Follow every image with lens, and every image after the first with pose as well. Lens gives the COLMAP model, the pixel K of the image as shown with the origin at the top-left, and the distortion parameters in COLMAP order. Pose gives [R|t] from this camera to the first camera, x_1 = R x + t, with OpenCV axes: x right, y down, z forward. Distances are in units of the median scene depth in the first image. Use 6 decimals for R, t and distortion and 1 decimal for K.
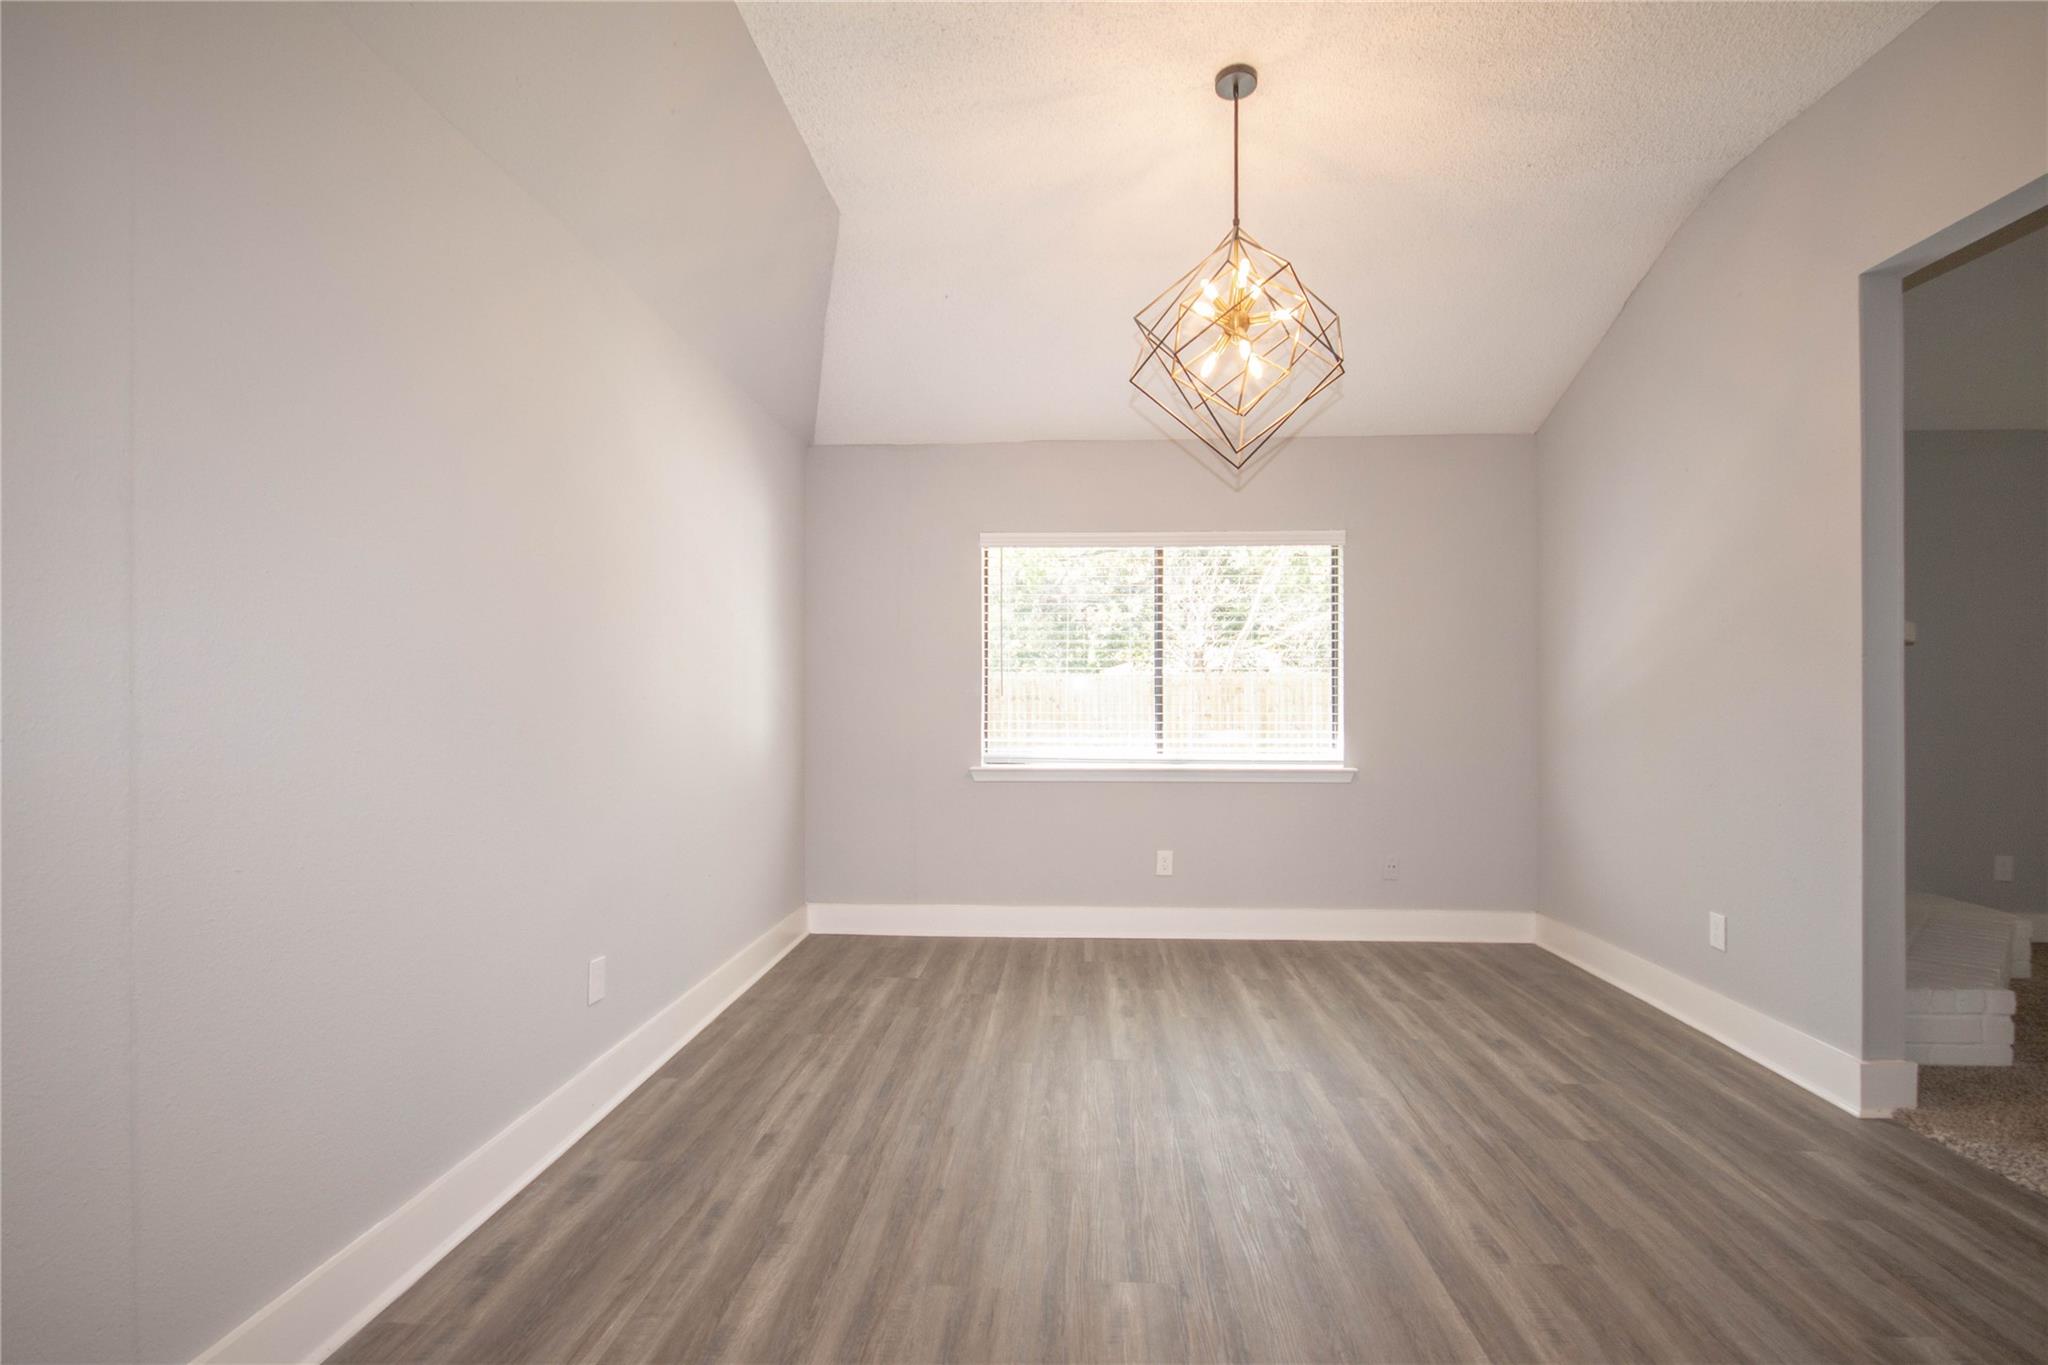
lens RADIAL K [[955.3, 0, 1025.4], [0, 955.3, 685.5], [0, 0, 1]] dist [0.000532, -0.010582]
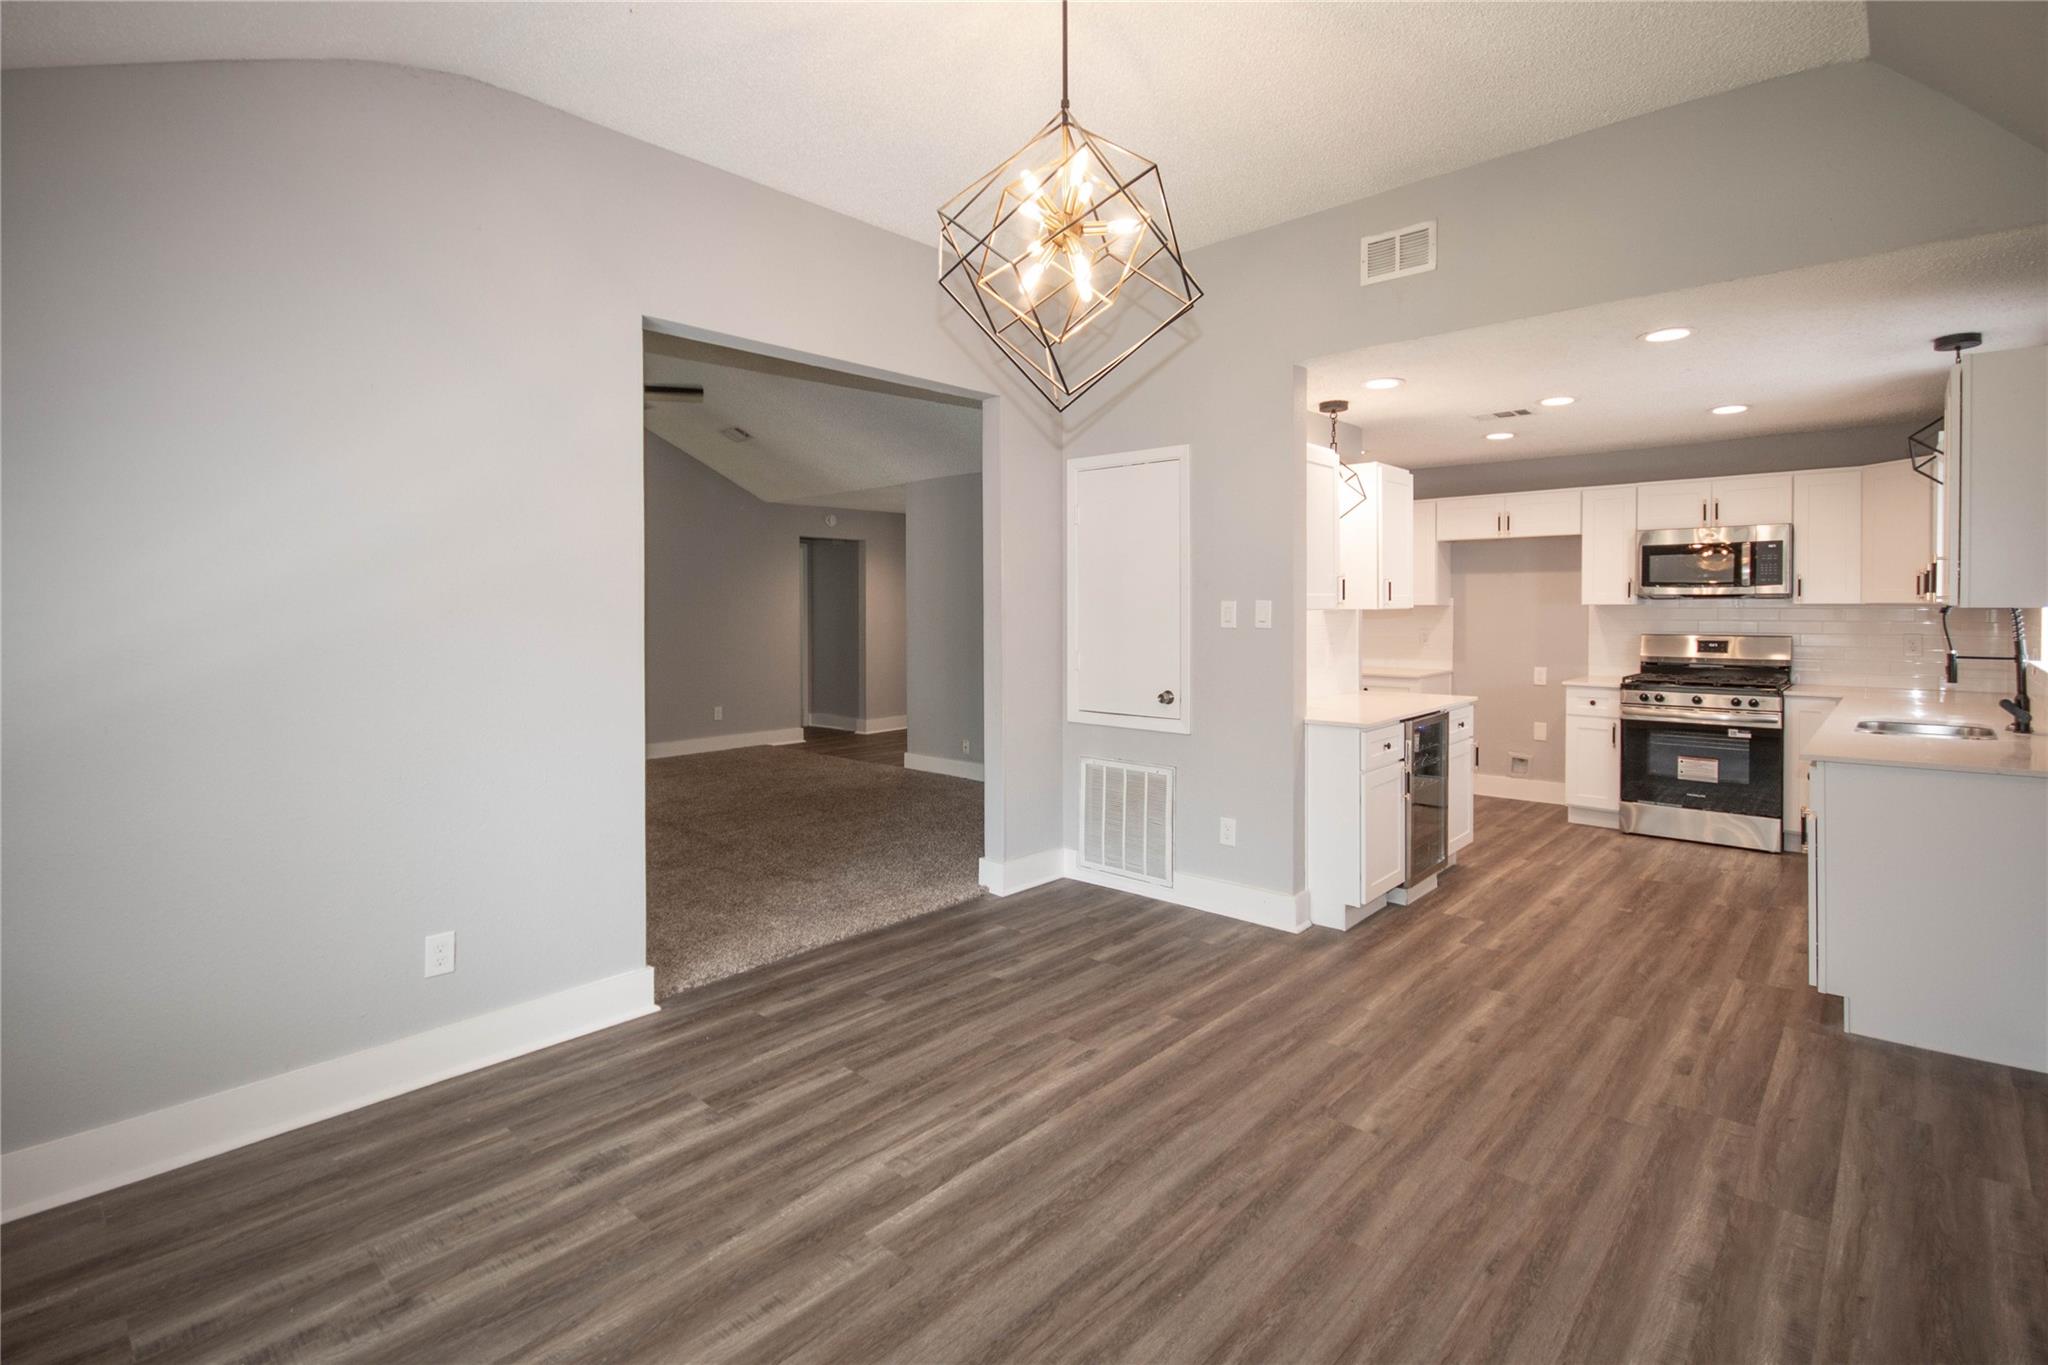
lens RADIAL K [[955.3, 0, 1038.3], [0, 955.3, 613.4], [0, 0, 1]] dist [0.000532, -0.010582]
pose [[-0.775613, -0.000282, 0.631208, -0.285667], [0.002281, 0.999992, 0.003251, -0.058765], [-0.631204, 0.003961, -0.775606, 1.748079]]
